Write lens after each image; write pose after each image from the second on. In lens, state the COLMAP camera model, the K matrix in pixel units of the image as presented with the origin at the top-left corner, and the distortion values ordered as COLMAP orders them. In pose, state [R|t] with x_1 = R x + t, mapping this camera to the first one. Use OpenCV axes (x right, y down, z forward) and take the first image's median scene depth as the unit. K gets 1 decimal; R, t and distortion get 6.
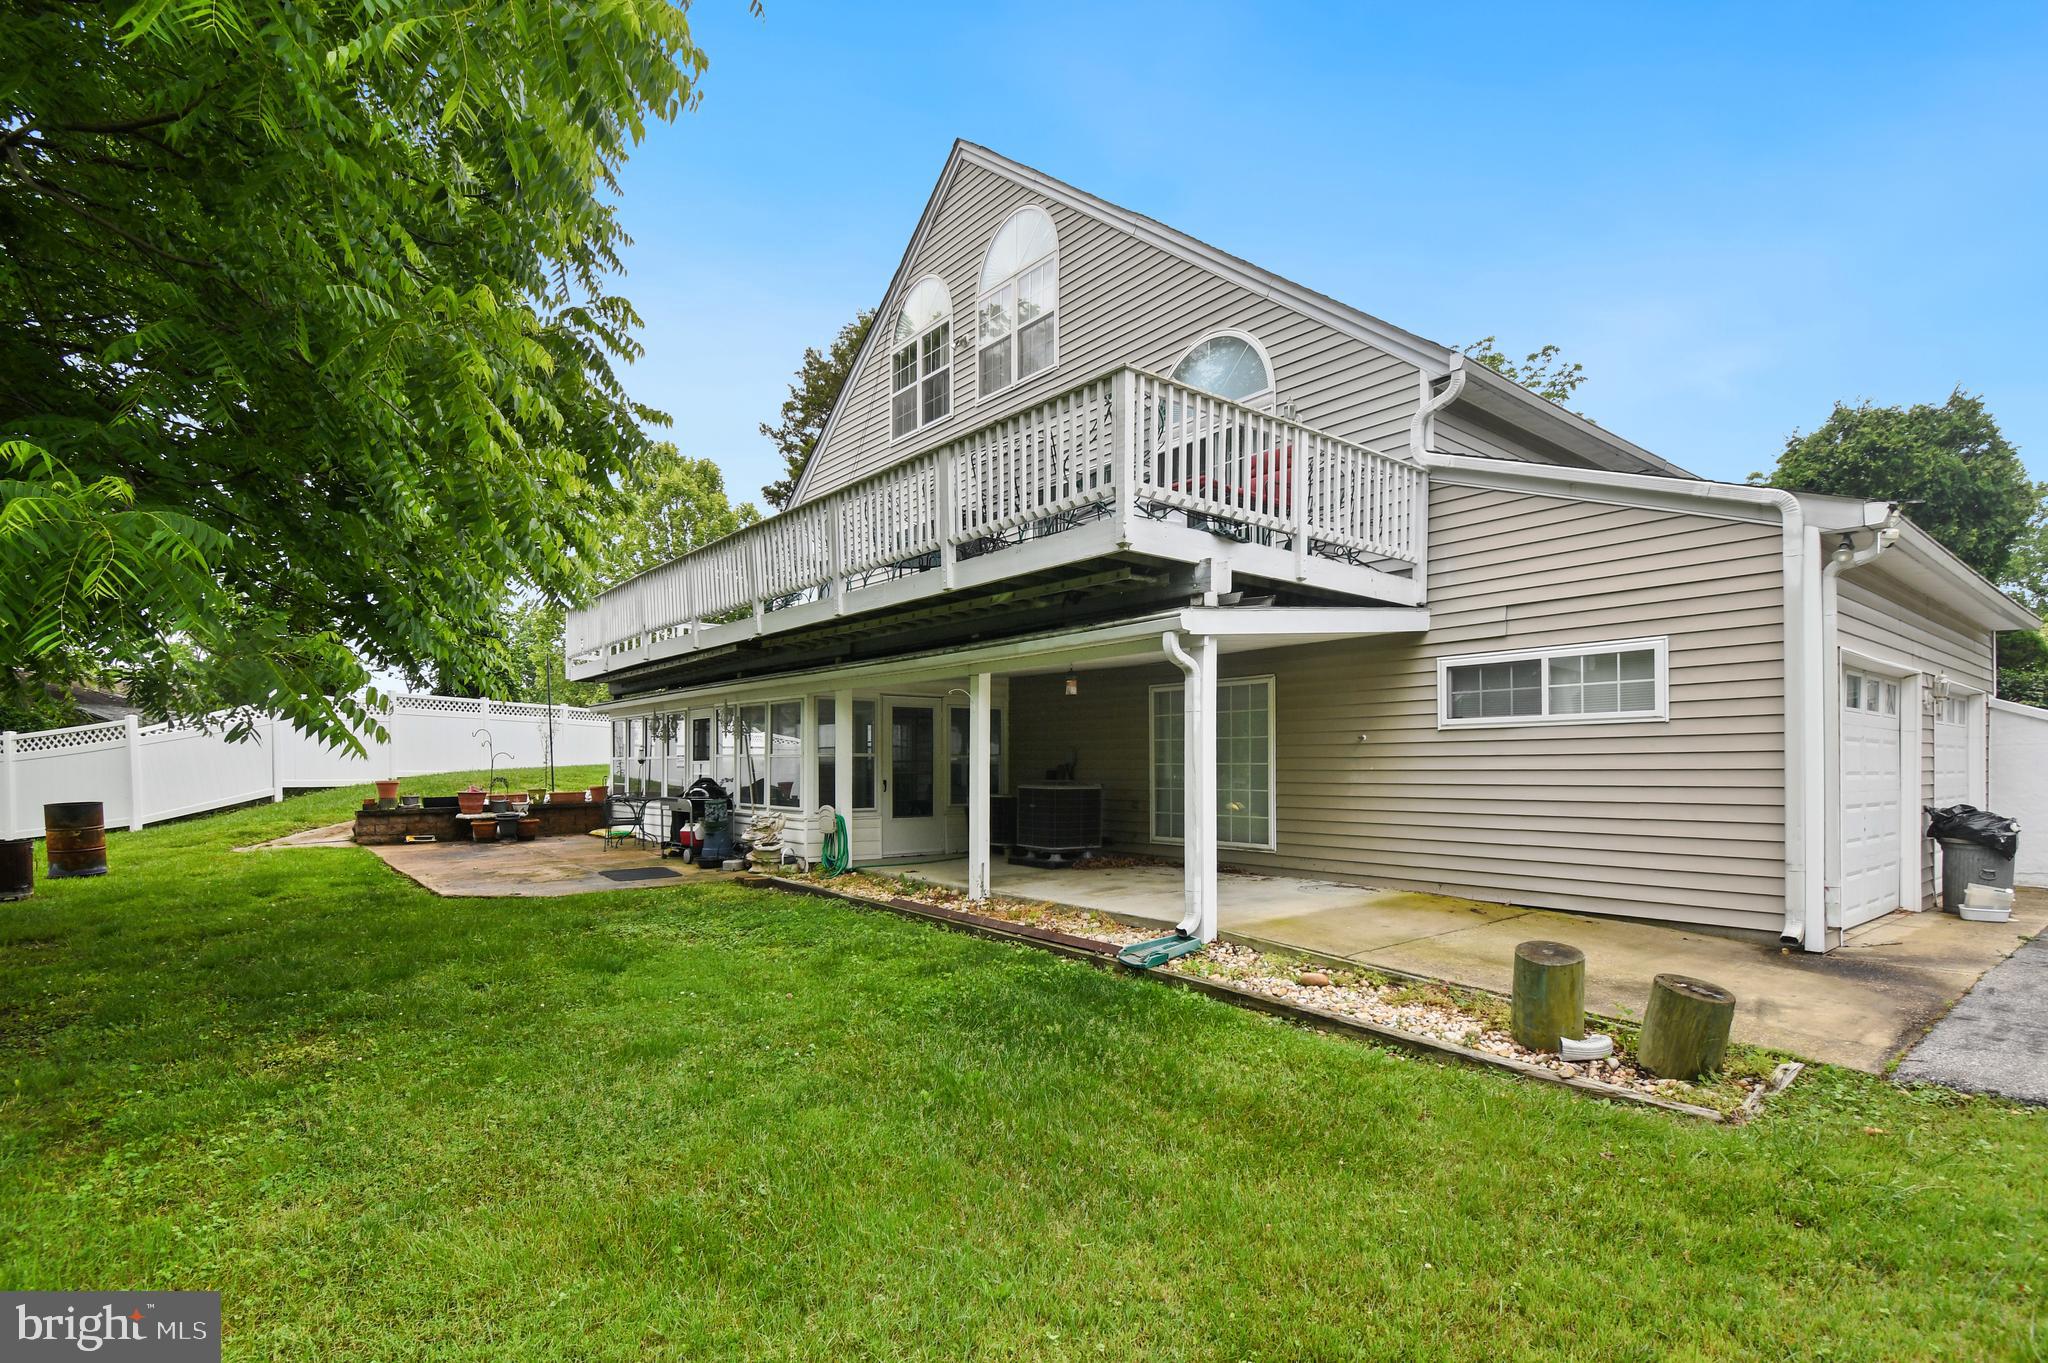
lens RADIAL K [[991.7, 0, 1022.5], [0, 991.7, 753.4], [0, 0, 1]] dist [-0.049963, 0.000034]
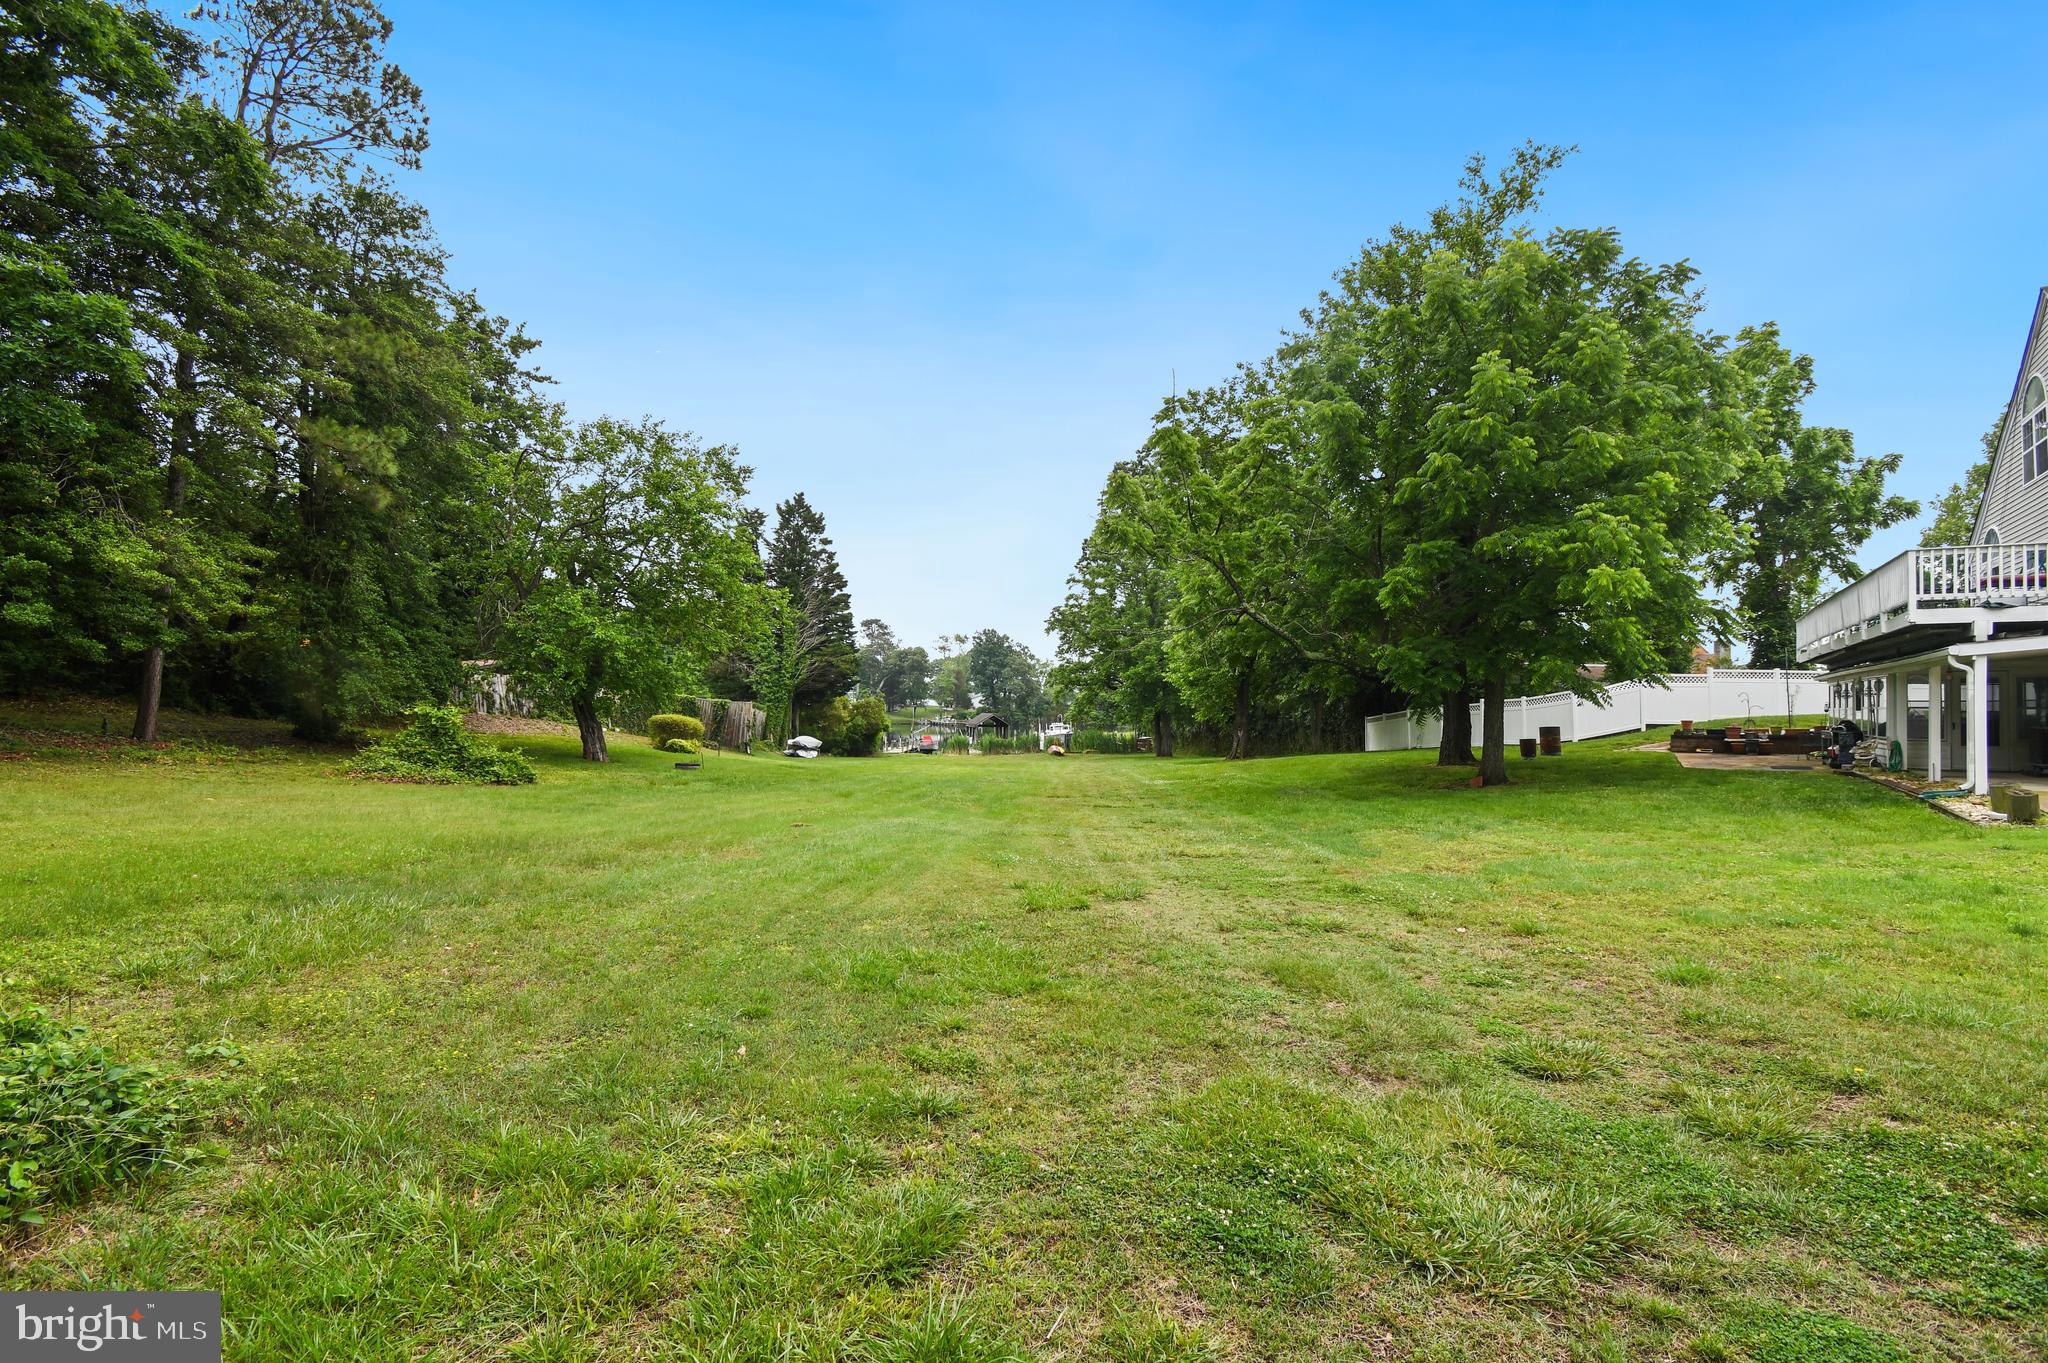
lens RADIAL K [[897.4, 0, 1034.2], [0, 897.4, 703.8], [0, 0, 1]] dist [-0.037713, -0.000156]
pose [[0.257556, -0.000316, -0.966263, 0.904199], [0.000592, 1.000000, -0.000169, -0.006942], [0.966263, -0.000528, 0.257556, -0.920670]]
